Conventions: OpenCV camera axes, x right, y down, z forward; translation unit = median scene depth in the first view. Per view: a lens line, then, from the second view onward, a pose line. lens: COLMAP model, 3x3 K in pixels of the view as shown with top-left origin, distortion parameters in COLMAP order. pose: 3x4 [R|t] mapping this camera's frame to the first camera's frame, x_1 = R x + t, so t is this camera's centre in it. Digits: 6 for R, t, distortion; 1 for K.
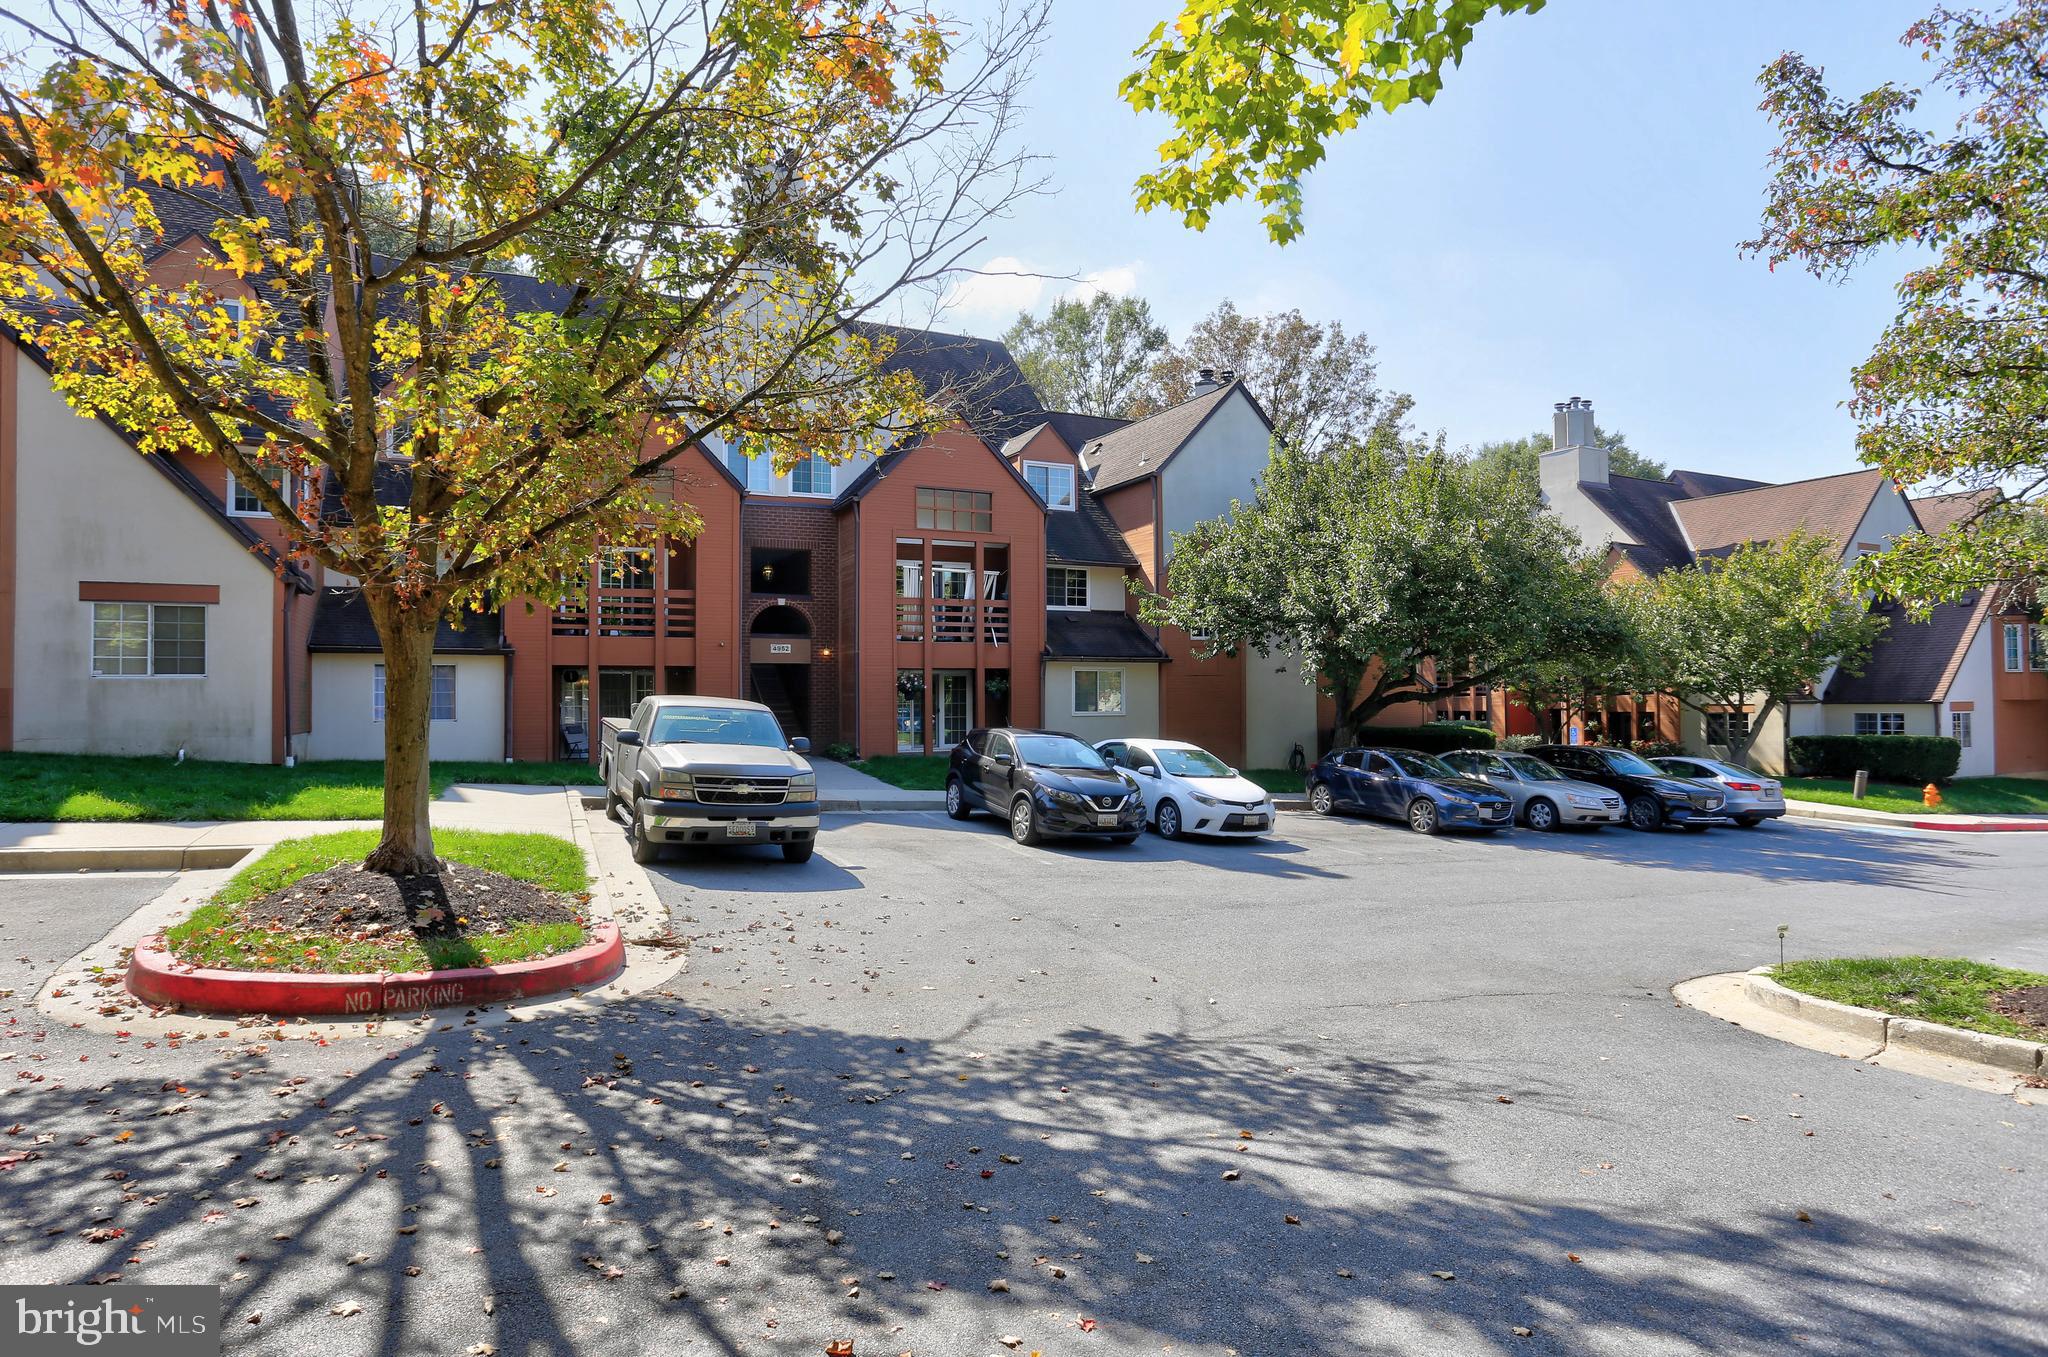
lens RADIAL K [[1170.1, 0, 1024.0], [0, 1170.1, 678.5], [0, 0, 1]] dist [-0.055663, 0.000783]
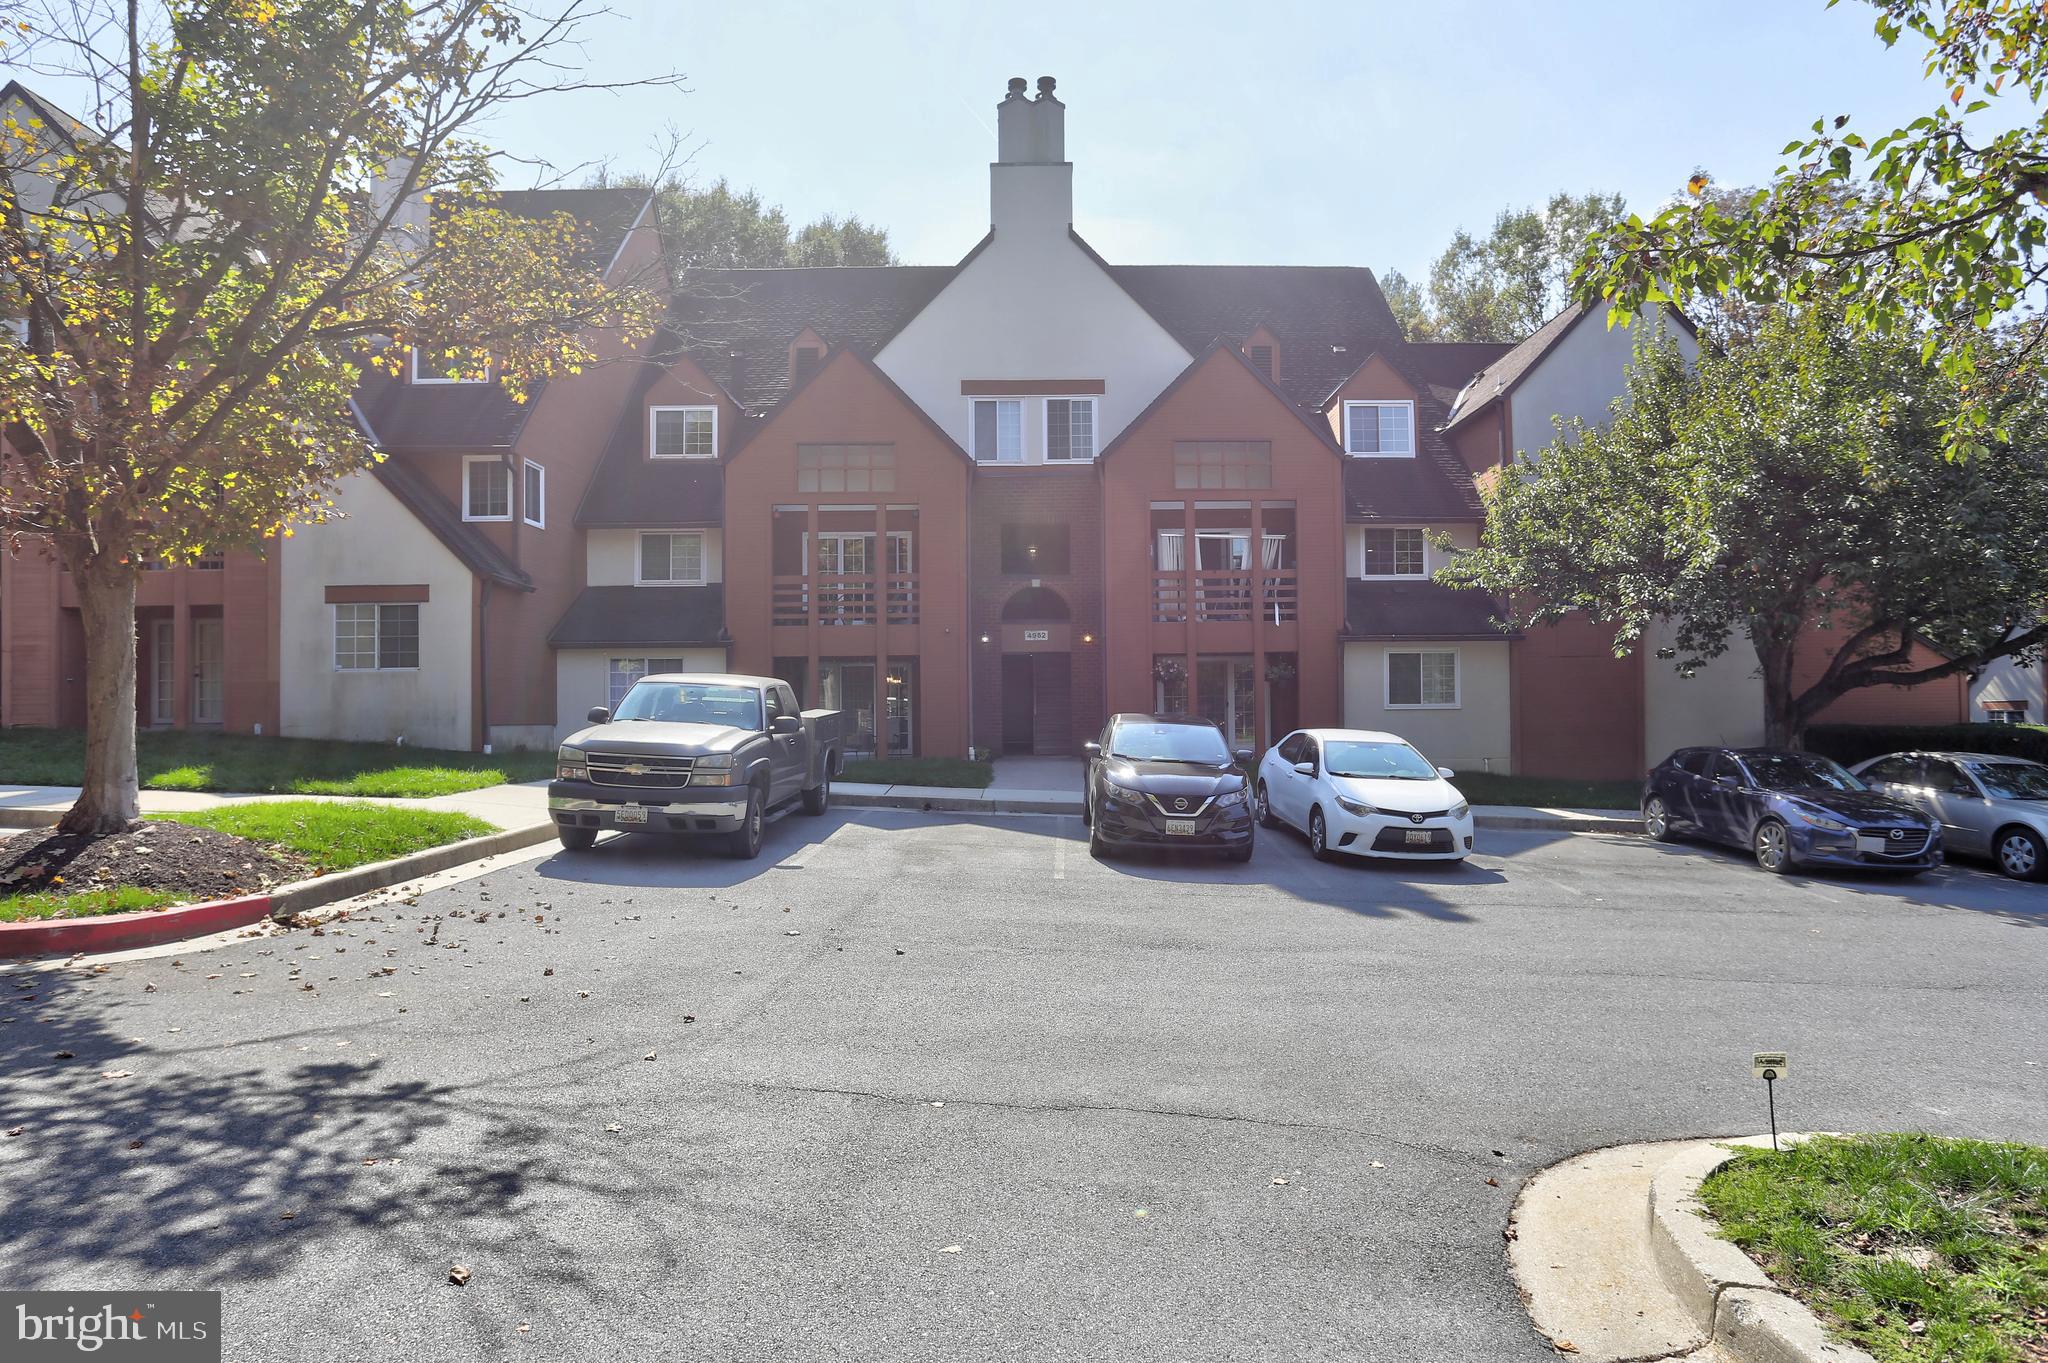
lens RADIAL K [[1252.3, 0, 1021.9], [0, 1252.3, 690.2], [0, 0, 1]] dist [-0.064872, 0.042886]
pose [[0.896245, -0.013009, -0.443369, 0.319093], [0.013024, 0.999911, -0.003012, 0.029511], [0.443368, -0.003075, 0.896334, 0.200498]]
